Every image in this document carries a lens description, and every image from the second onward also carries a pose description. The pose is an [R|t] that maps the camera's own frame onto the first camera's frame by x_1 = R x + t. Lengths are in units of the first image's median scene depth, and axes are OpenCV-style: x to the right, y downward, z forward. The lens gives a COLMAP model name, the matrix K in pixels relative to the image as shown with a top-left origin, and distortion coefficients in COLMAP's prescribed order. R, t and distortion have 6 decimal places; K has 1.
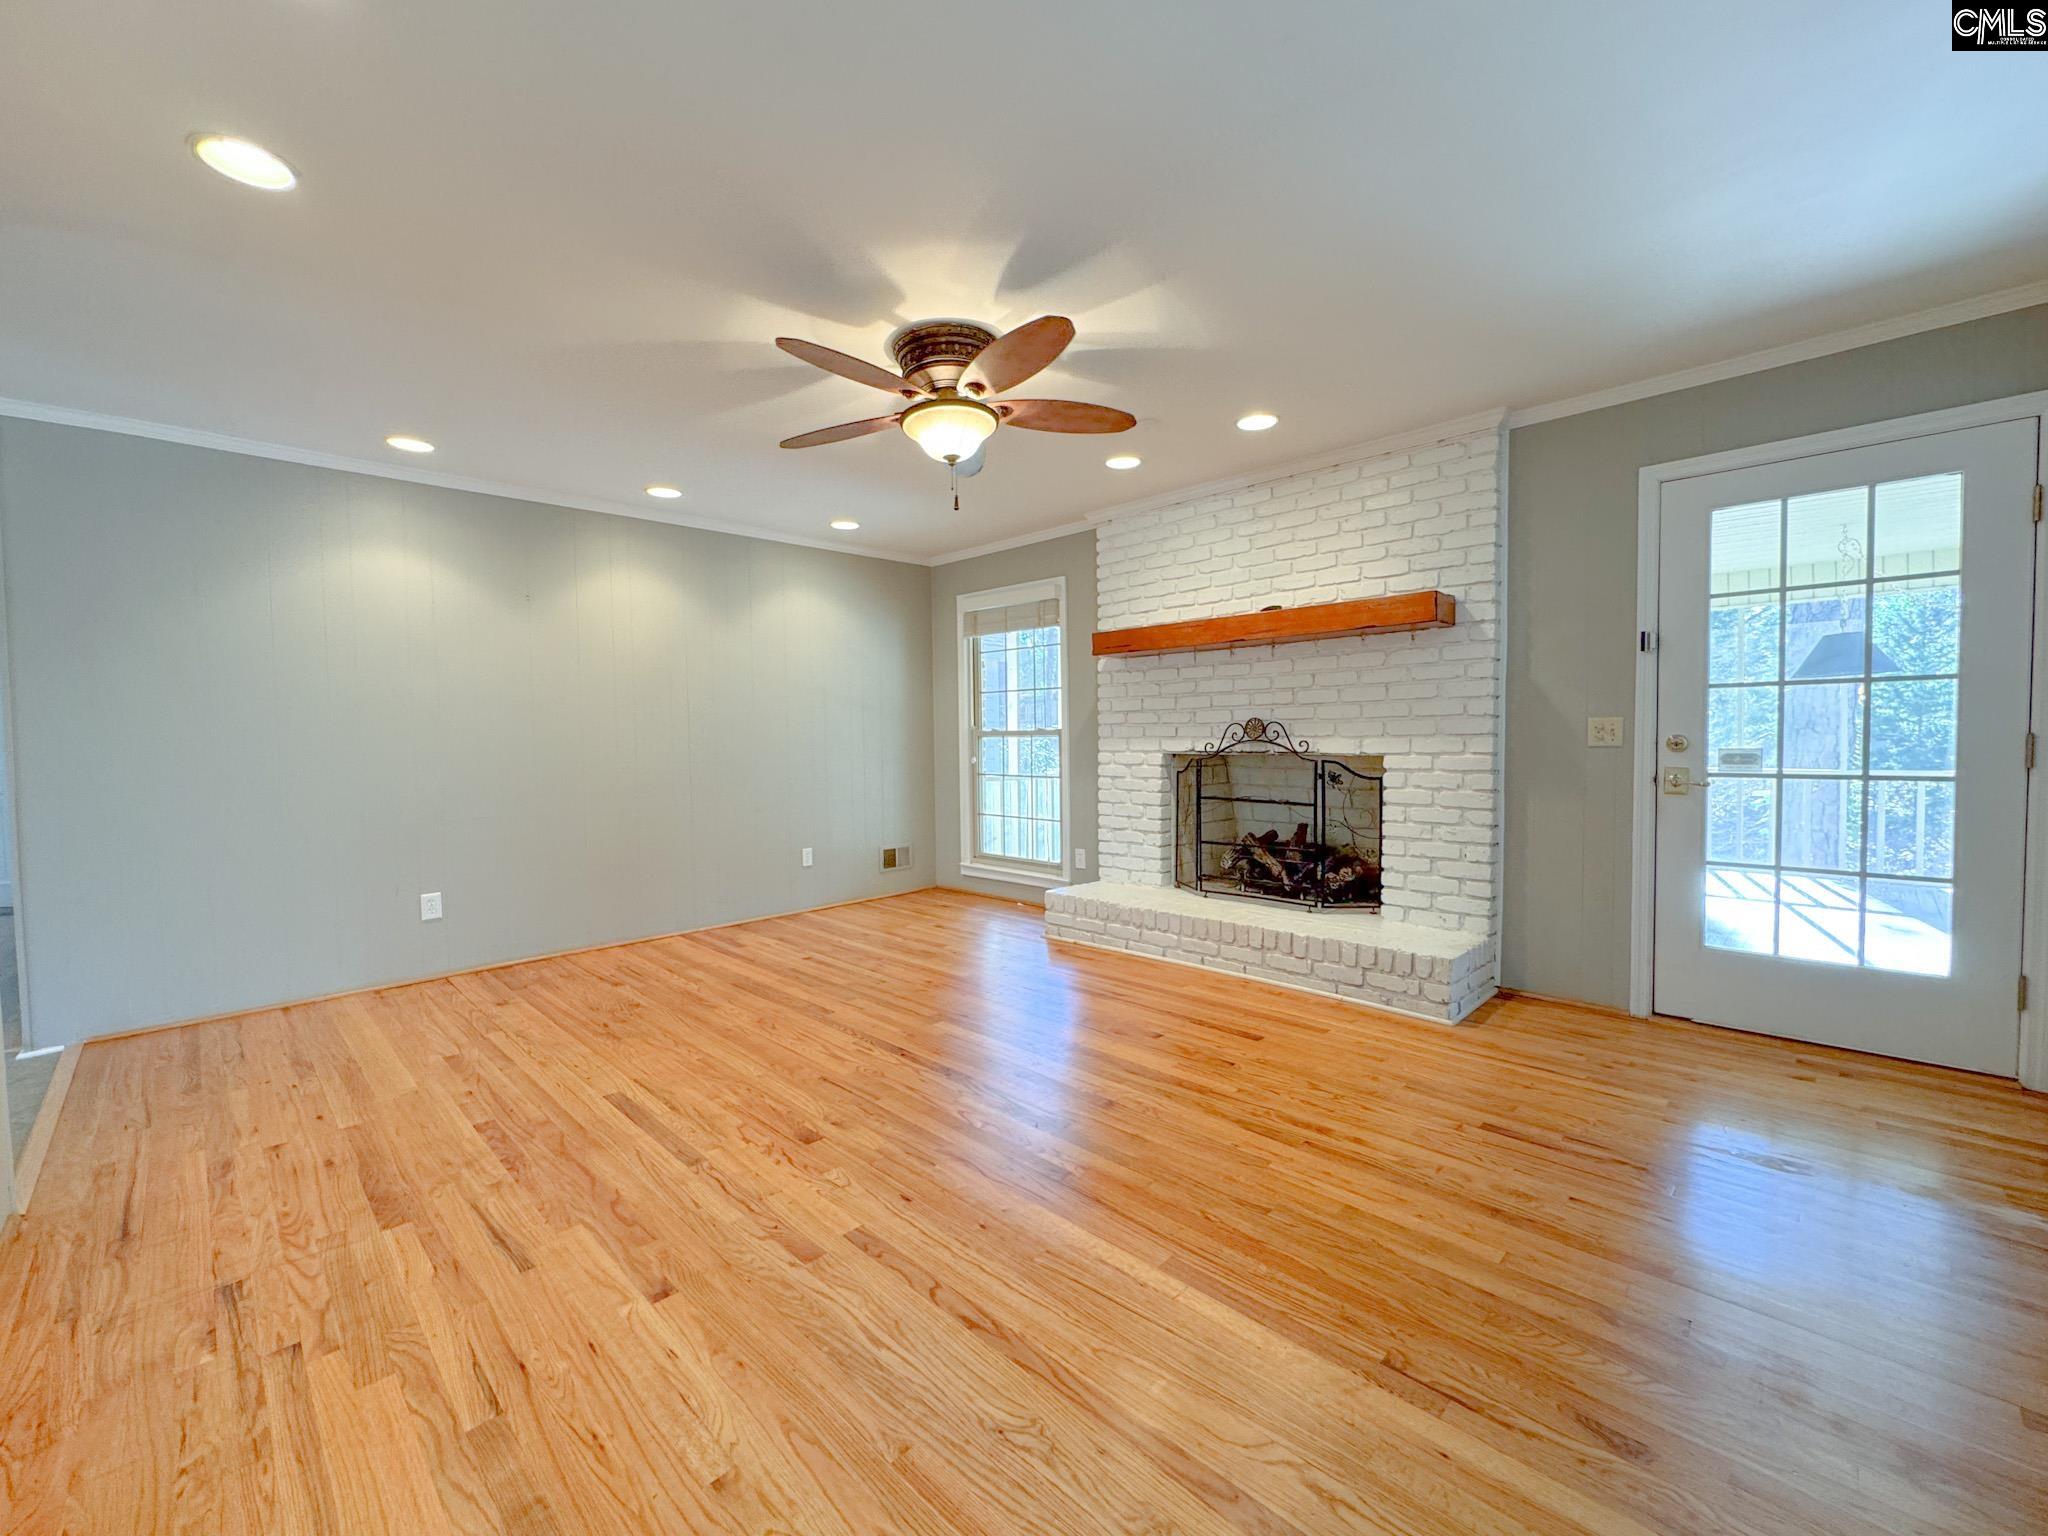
lens RADIAL K [[836.3, 0, 1024.0], [0, 836.3, 768.0], [0, 0, 1]] dist [-0.003698, -0.000172]
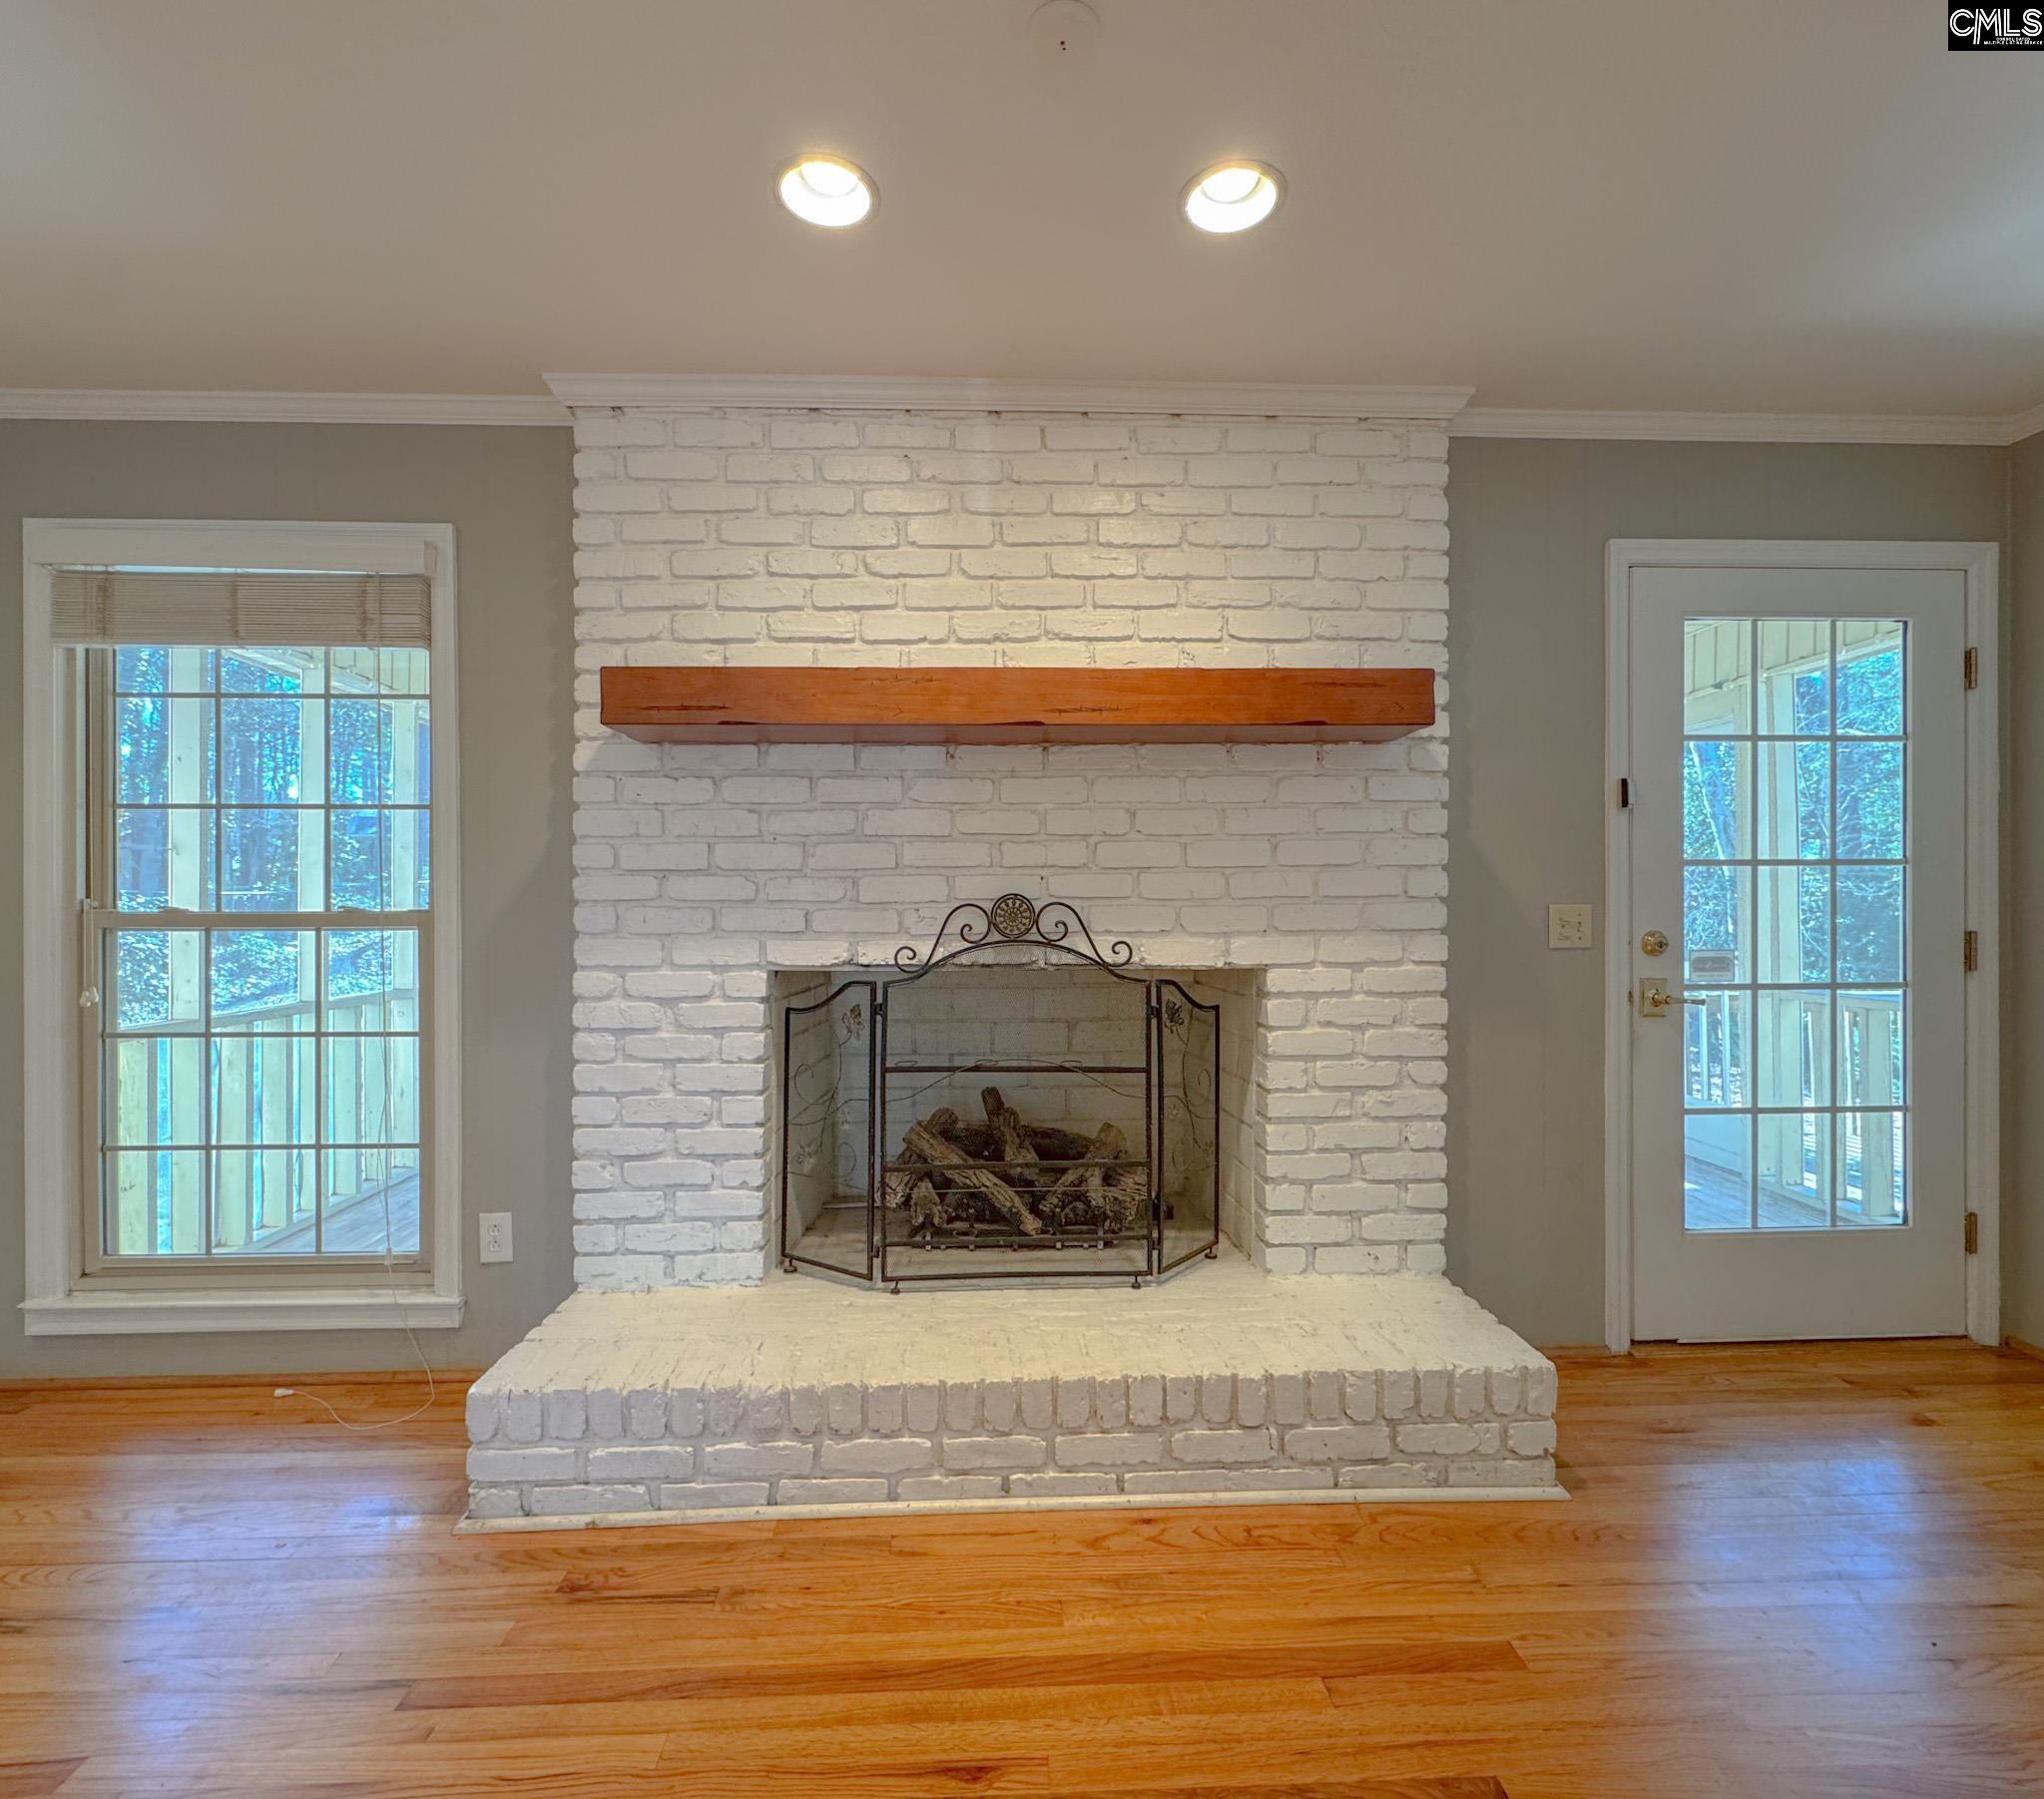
lens RADIAL K [[953.9, 0, 1011.9], [0, 953.9, 903.6], [0, 0, 1]] dist [-0.002596, -0.000127]
pose [[0.686077, 0.009573, 0.727466, -0.124835], [0.023562, 0.999097, -0.035369, -0.037145], [-0.727147, 0.041407, 0.685232, 0.661801]]
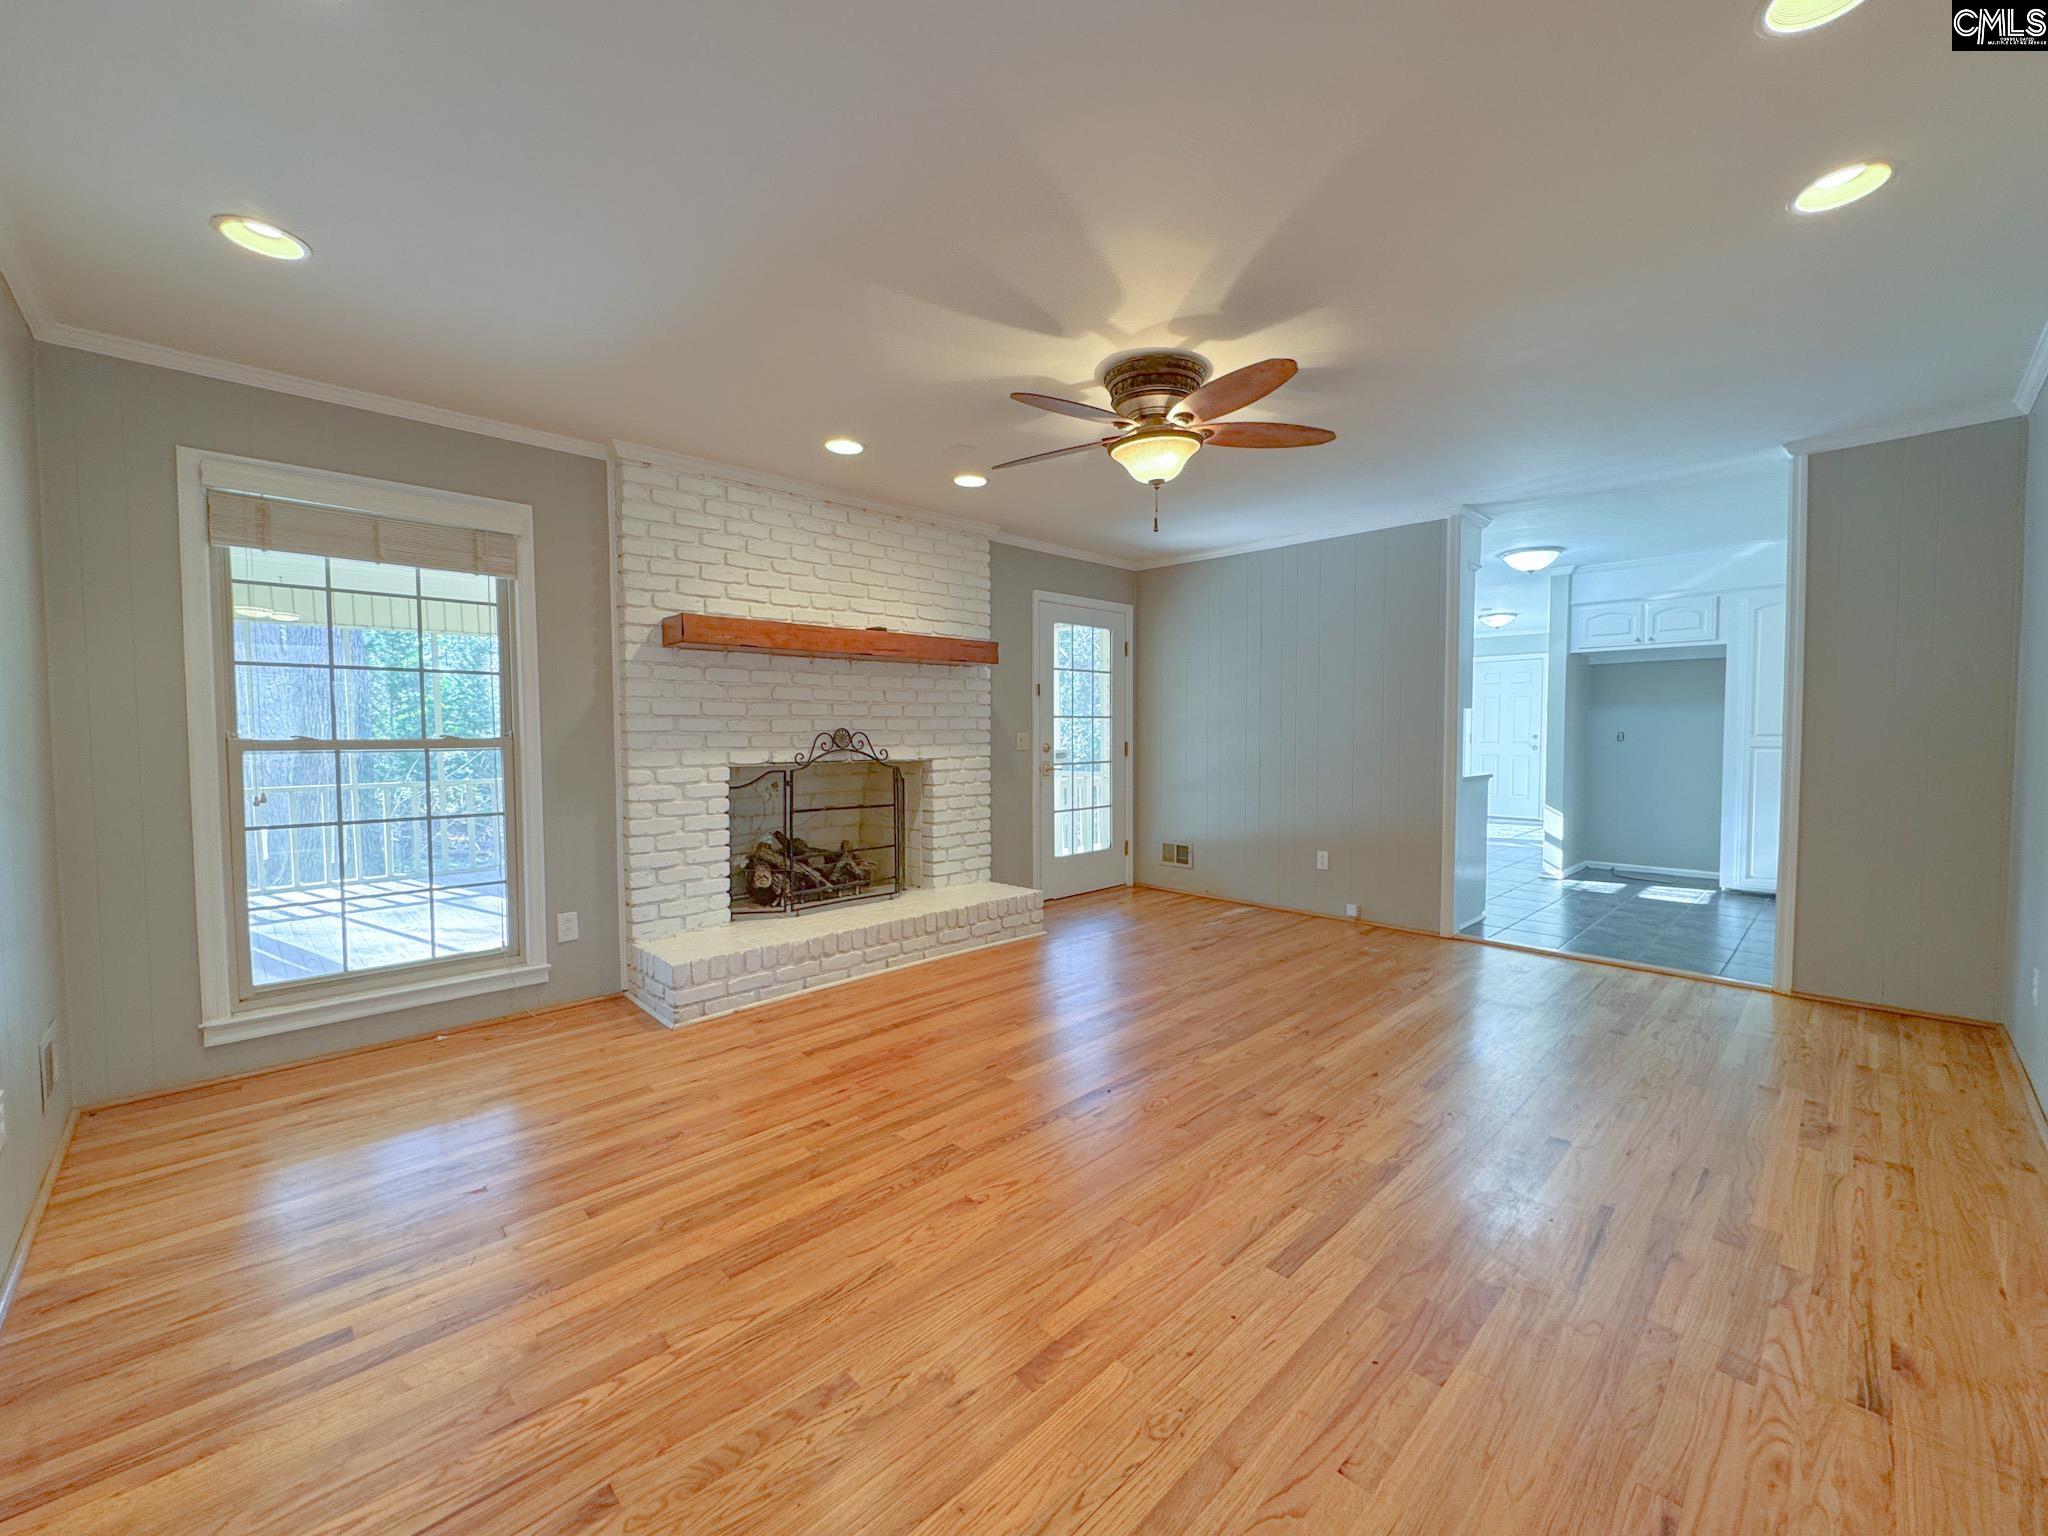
lens RADIAL K [[823.2, 0, 1024.0], [0, 823.2, 768.0], [0, 0, 1]] dist [-0.001462, -0.000075]
pose [[0.020199, -0.031018, 0.999315, -0.780558], [0.045464, 0.998513, 0.030074, -0.032700], [-0.998762, 0.044825, 0.021580, 0.793128]]
